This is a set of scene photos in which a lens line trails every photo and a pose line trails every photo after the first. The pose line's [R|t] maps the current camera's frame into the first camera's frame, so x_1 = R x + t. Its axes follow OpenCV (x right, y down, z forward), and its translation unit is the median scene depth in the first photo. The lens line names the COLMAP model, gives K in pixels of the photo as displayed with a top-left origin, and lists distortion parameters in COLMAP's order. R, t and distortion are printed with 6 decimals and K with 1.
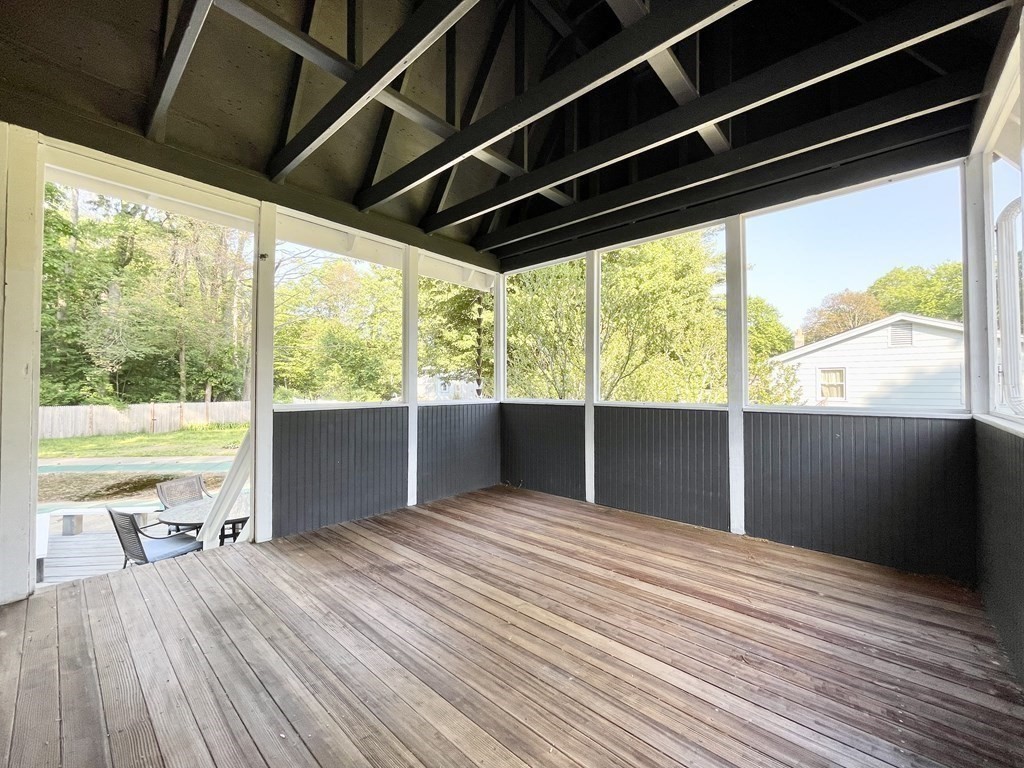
lens RADIAL K [[411.8, 0, 507.2], [0, 411.8, 382.1], [0, 0, 1]] dist [-0.008908, 0.008239]
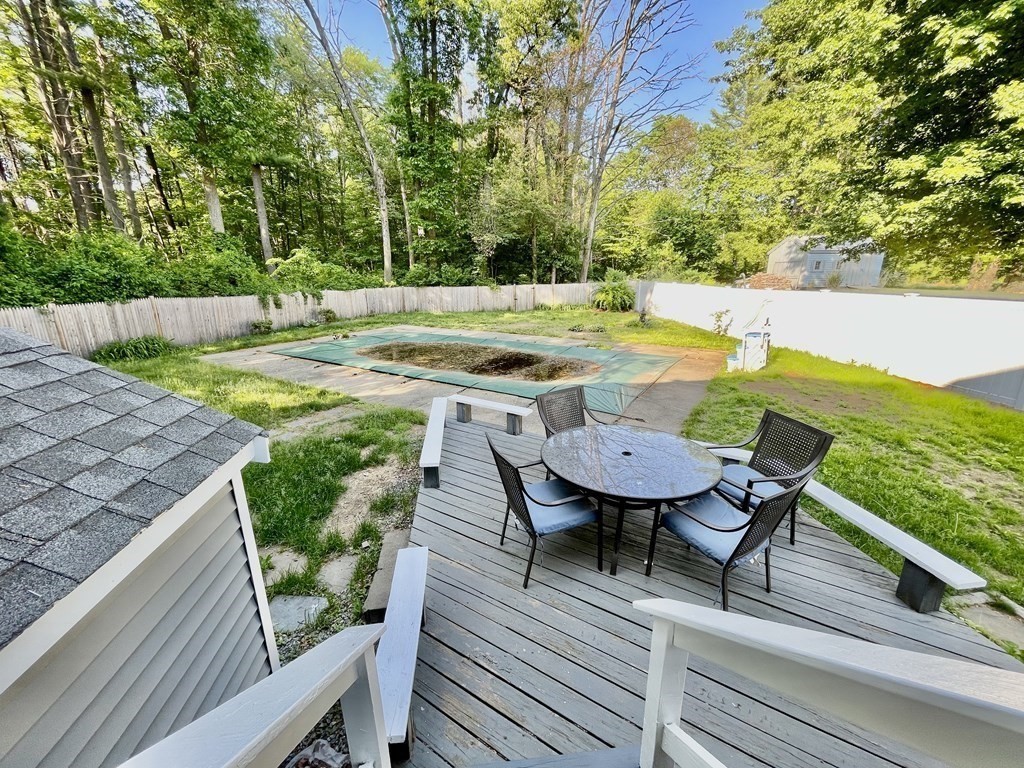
lens RADIAL K [[411.8, 0, 507.2], [0, 411.8, 382.1], [0, 0, 1]] dist [-0.008908, 0.008239]
pose [[0.749166, 0.156797, -0.643557, -0.097895], [0.027652, 0.963328, 0.266897, 0.006425], [0.661805, -0.217746, 0.717357, 0.103885]]
